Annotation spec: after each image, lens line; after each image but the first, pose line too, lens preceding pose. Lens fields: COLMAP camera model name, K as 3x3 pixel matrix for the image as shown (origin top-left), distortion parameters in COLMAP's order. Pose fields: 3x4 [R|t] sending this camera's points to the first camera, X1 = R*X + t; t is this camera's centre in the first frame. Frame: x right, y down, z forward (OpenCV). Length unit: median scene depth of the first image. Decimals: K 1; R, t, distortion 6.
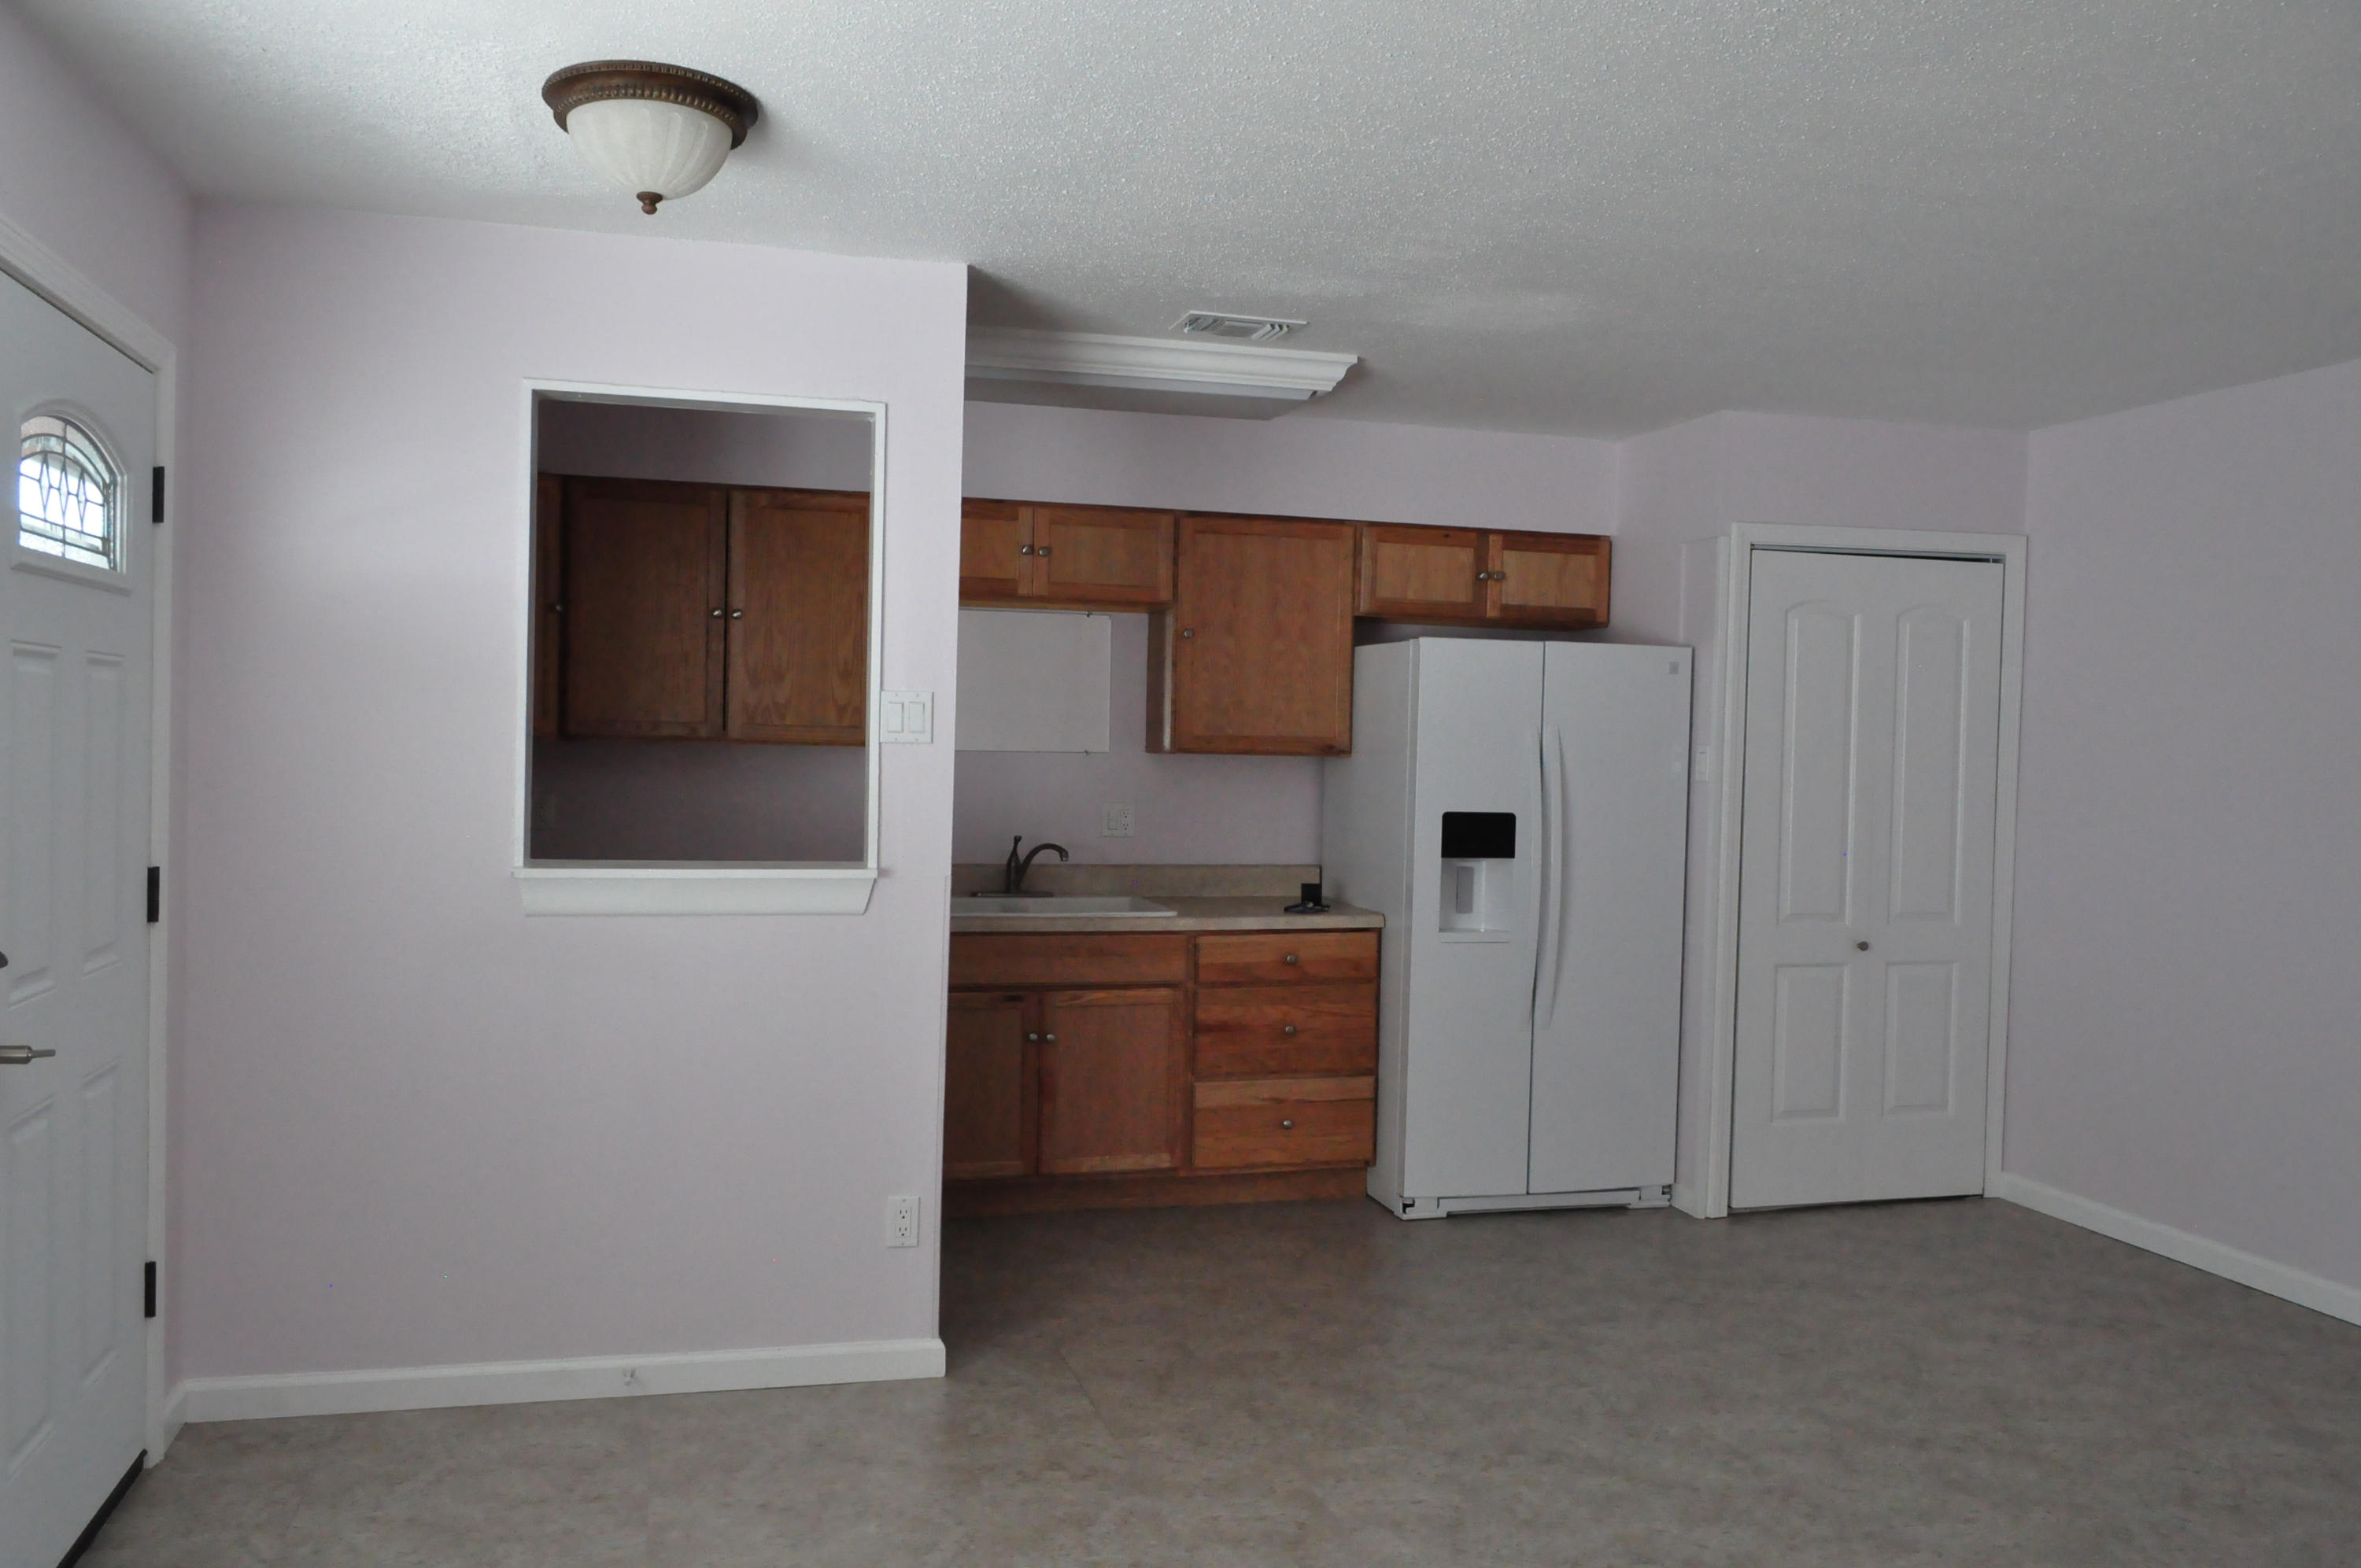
lens RADIAL K [[1852.2, 0, 1175.8], [0, 1852.2, 791.3], [0, 0, 1]] dist [-0.002451, -0.006632]
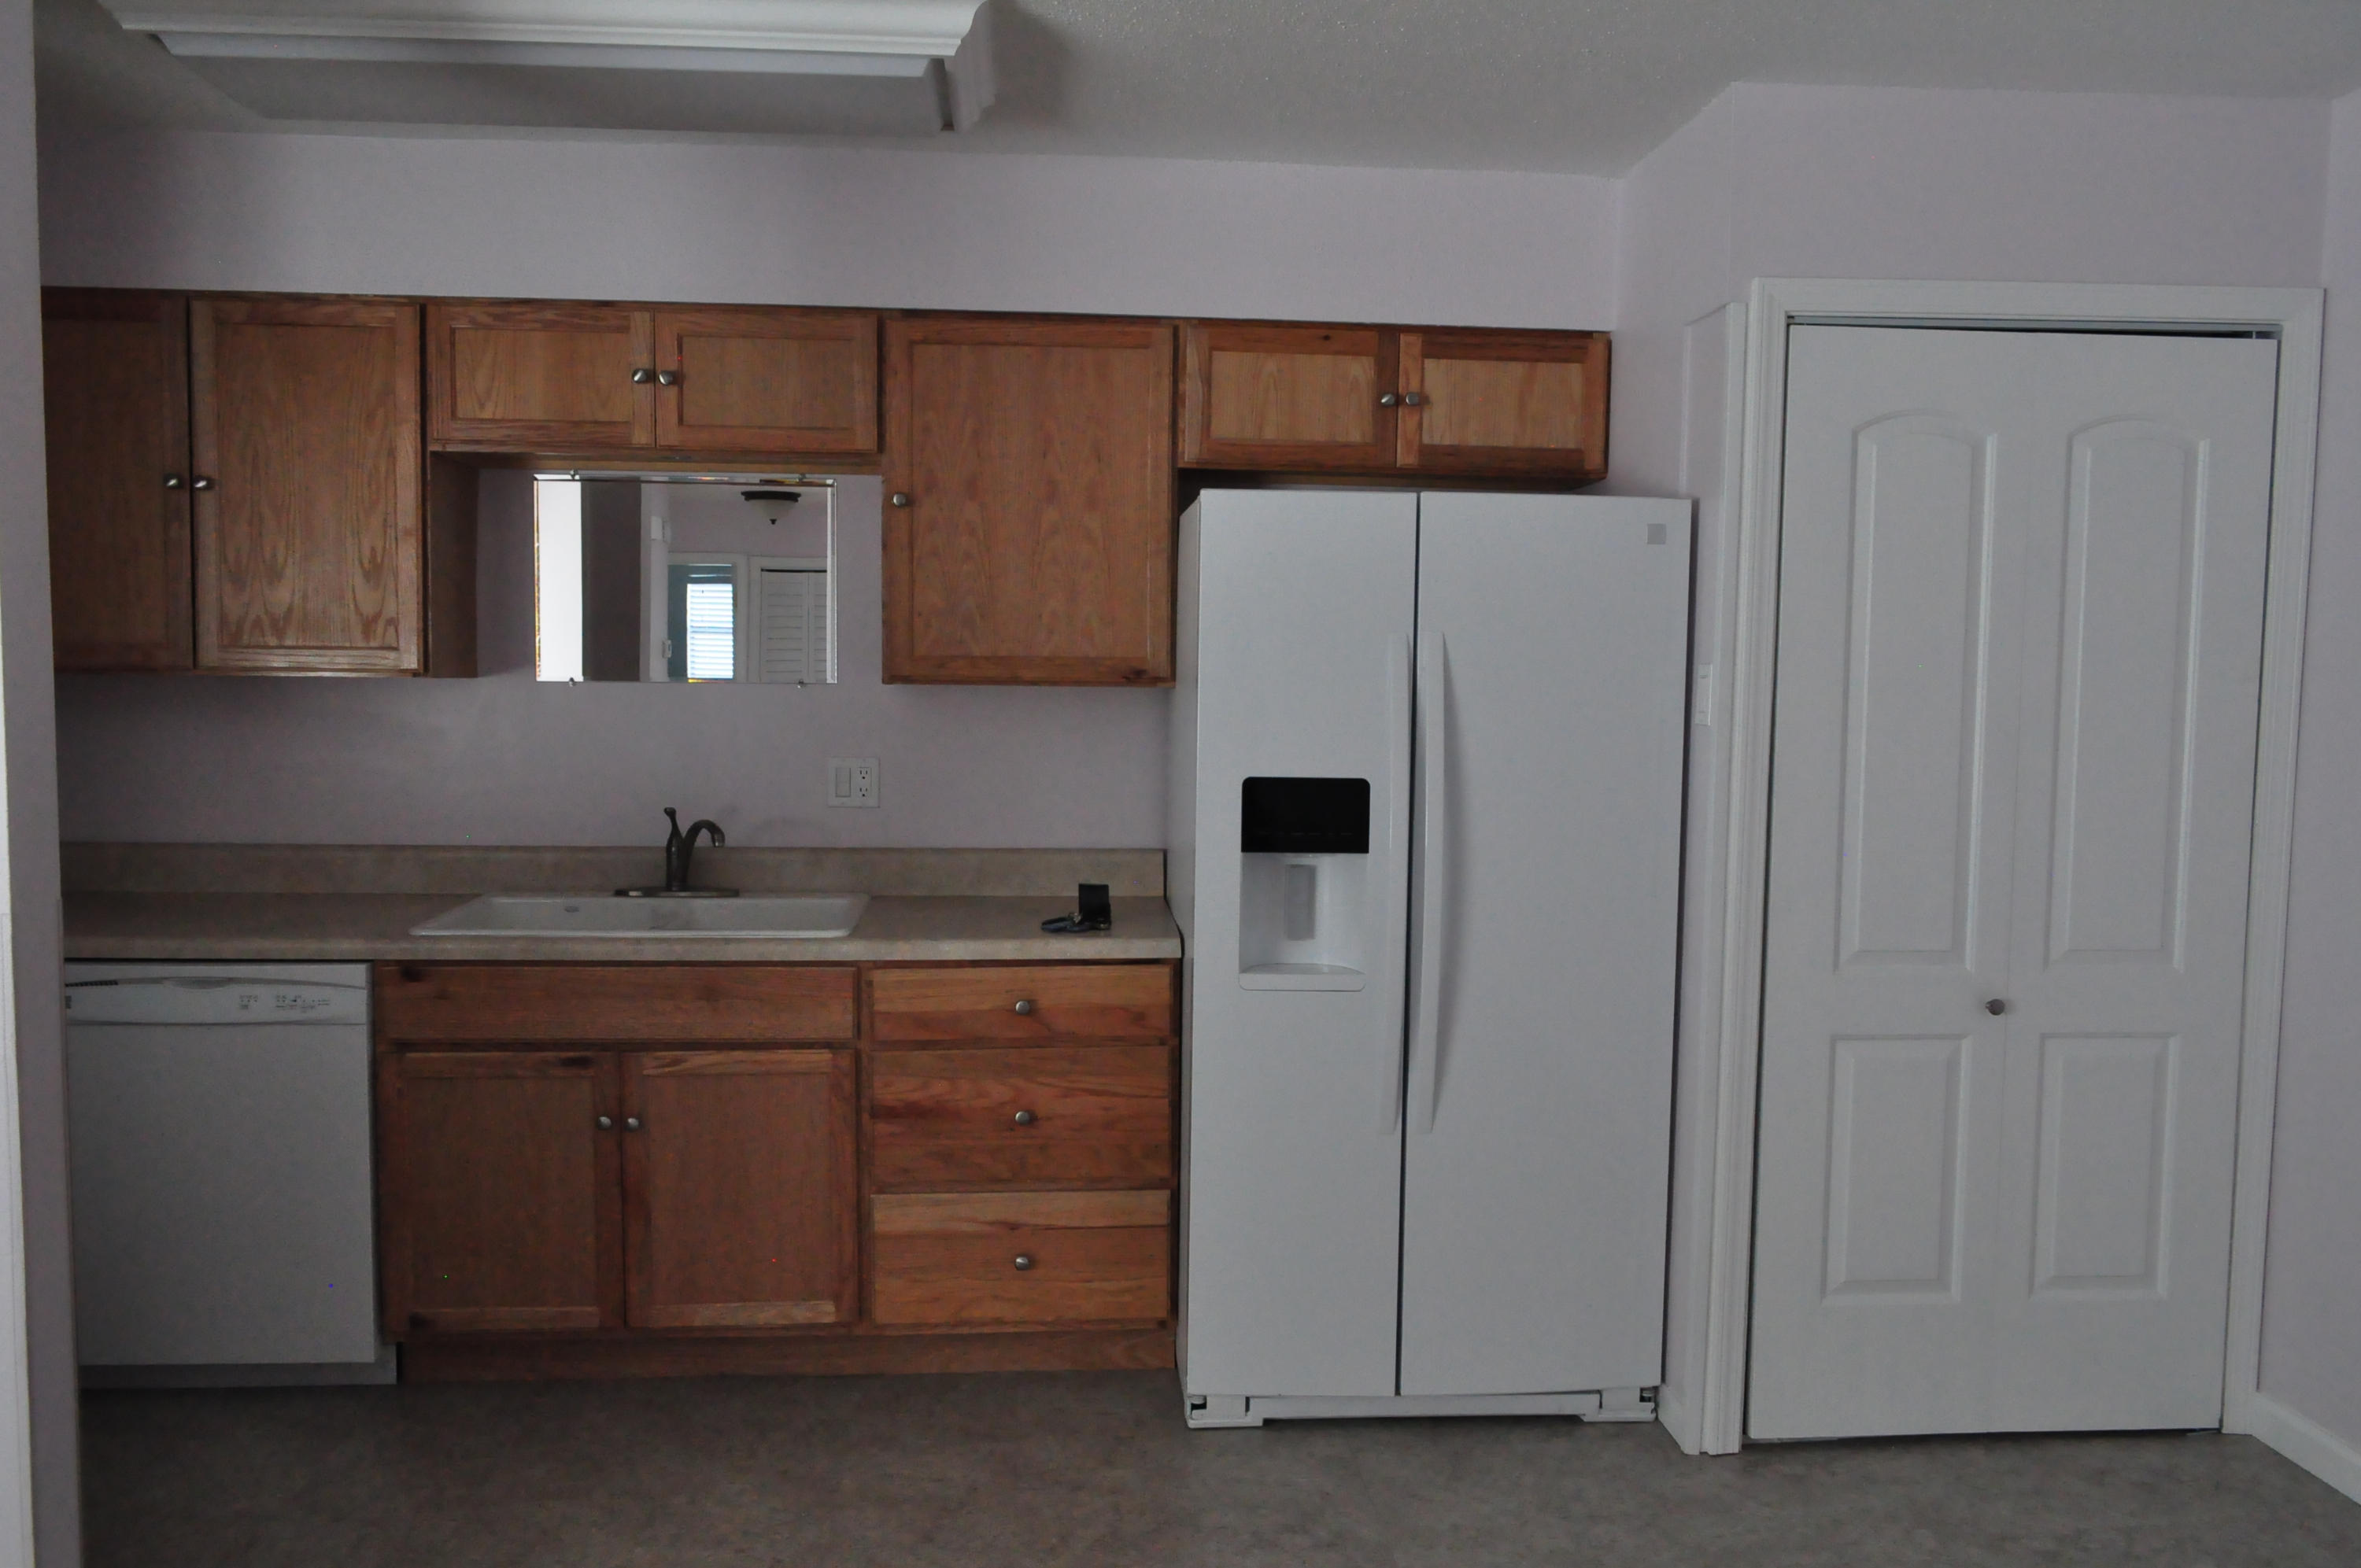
lens RADIAL K [[1821.8, 0, 1176.9], [0, 1821.8, 793.8], [0, 0, 1]] dist [-0.009171, -0.005295]
pose [[0.980542, 0.004951, -0.196246, 0.233935], [0.002948, 0.999198, 0.039941, -0.007287], [0.196287, -0.039742, 0.979741, 0.397151]]
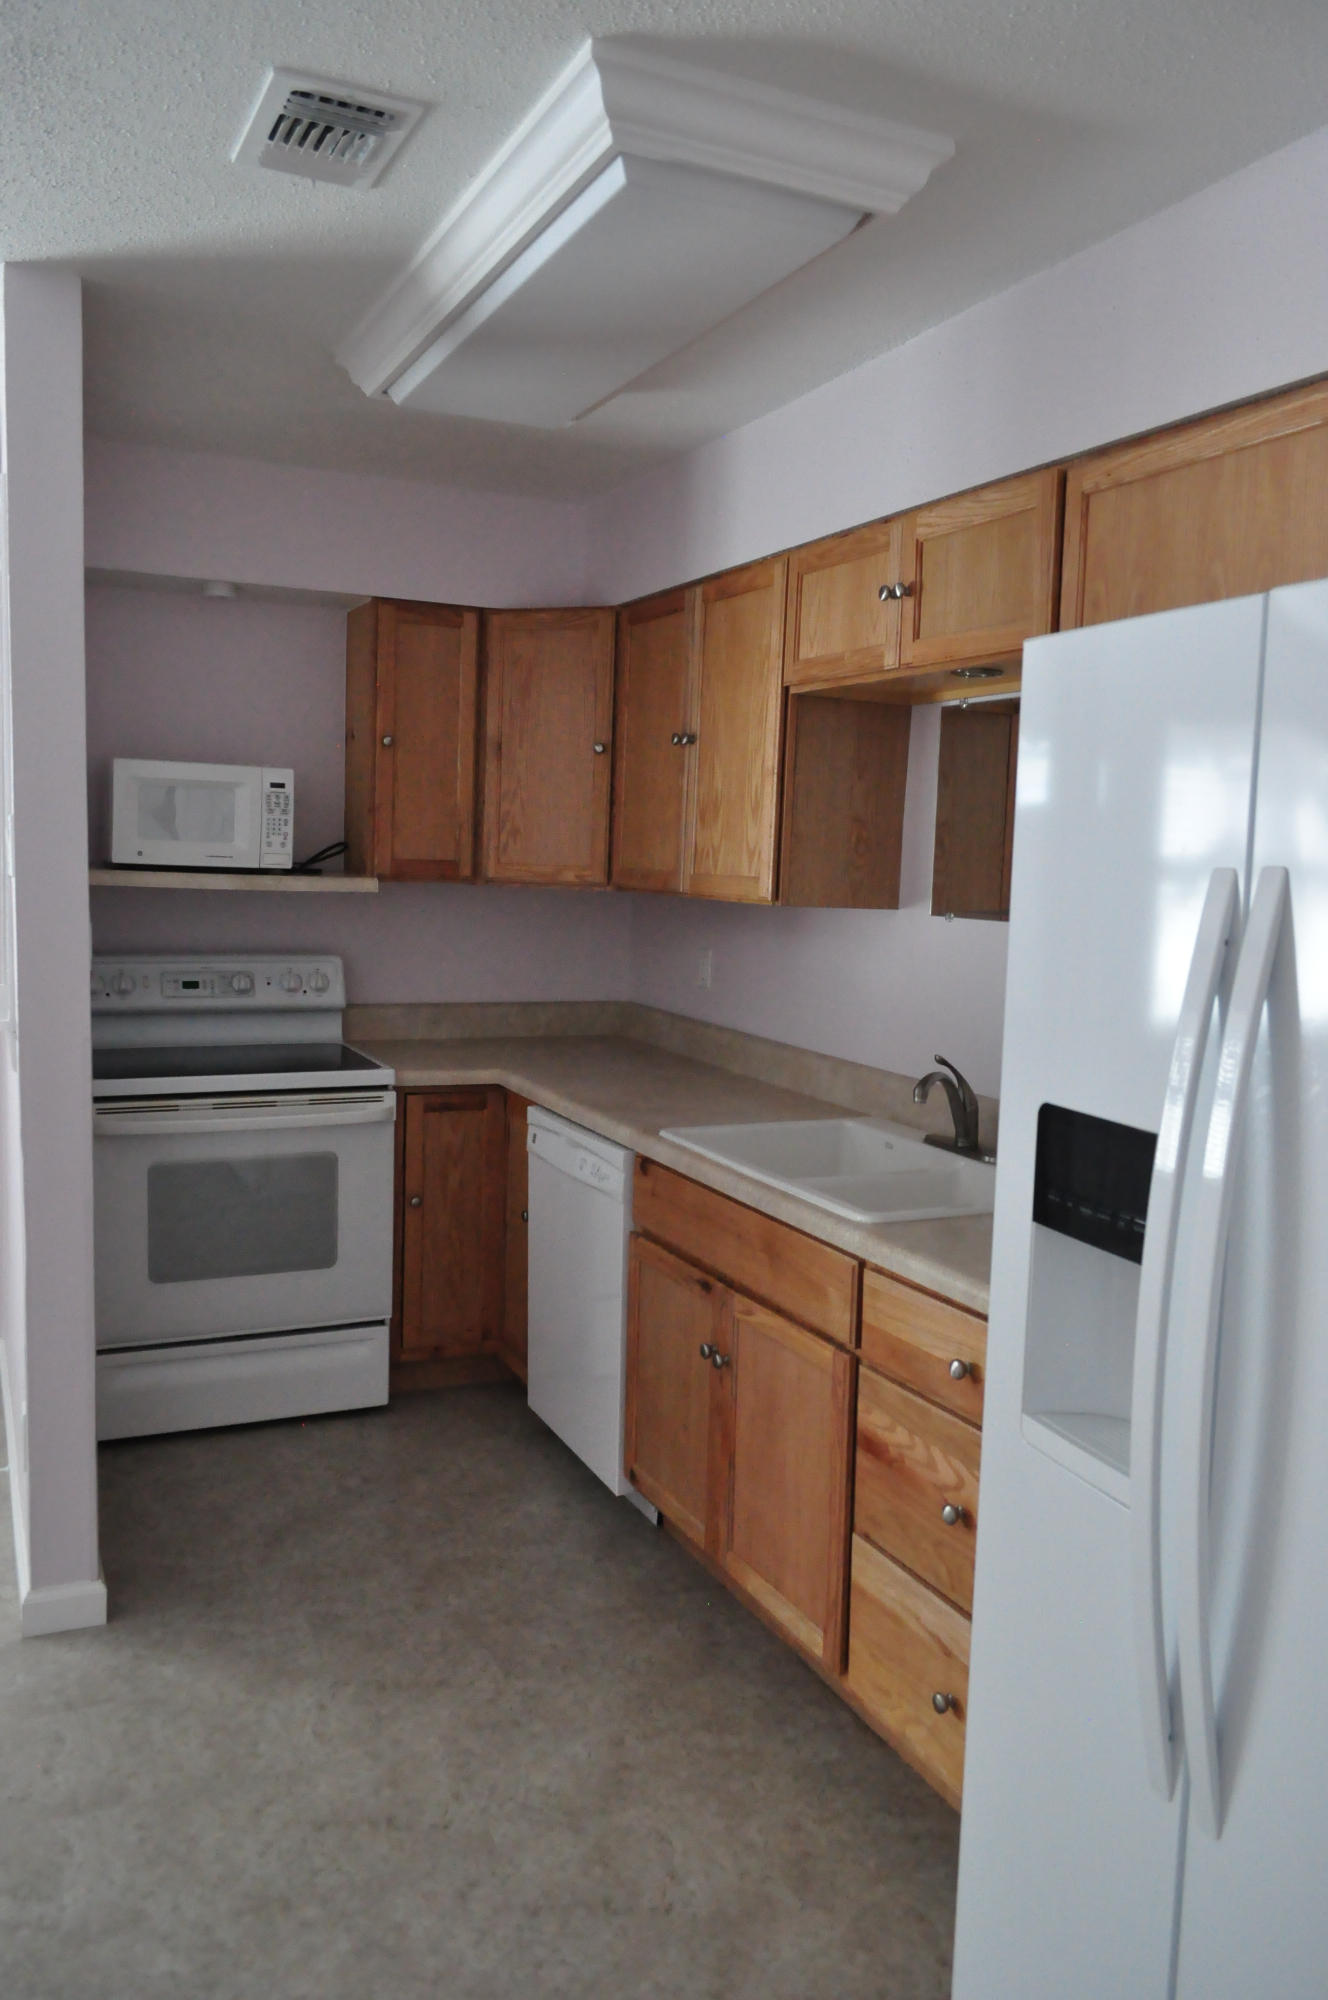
lens RADIAL K [[1548.8, 0, 664.0], [0, 1548.8, 1000.0], [0, 0, 1]] dist [-0.006862, -0.004219]
pose [[0.155836, 0.077381, -0.984747, 0.428339], [-0.059930, 0.995831, 0.068768, -0.025978], [0.985963, 0.048299, 0.159824, 0.849358]]
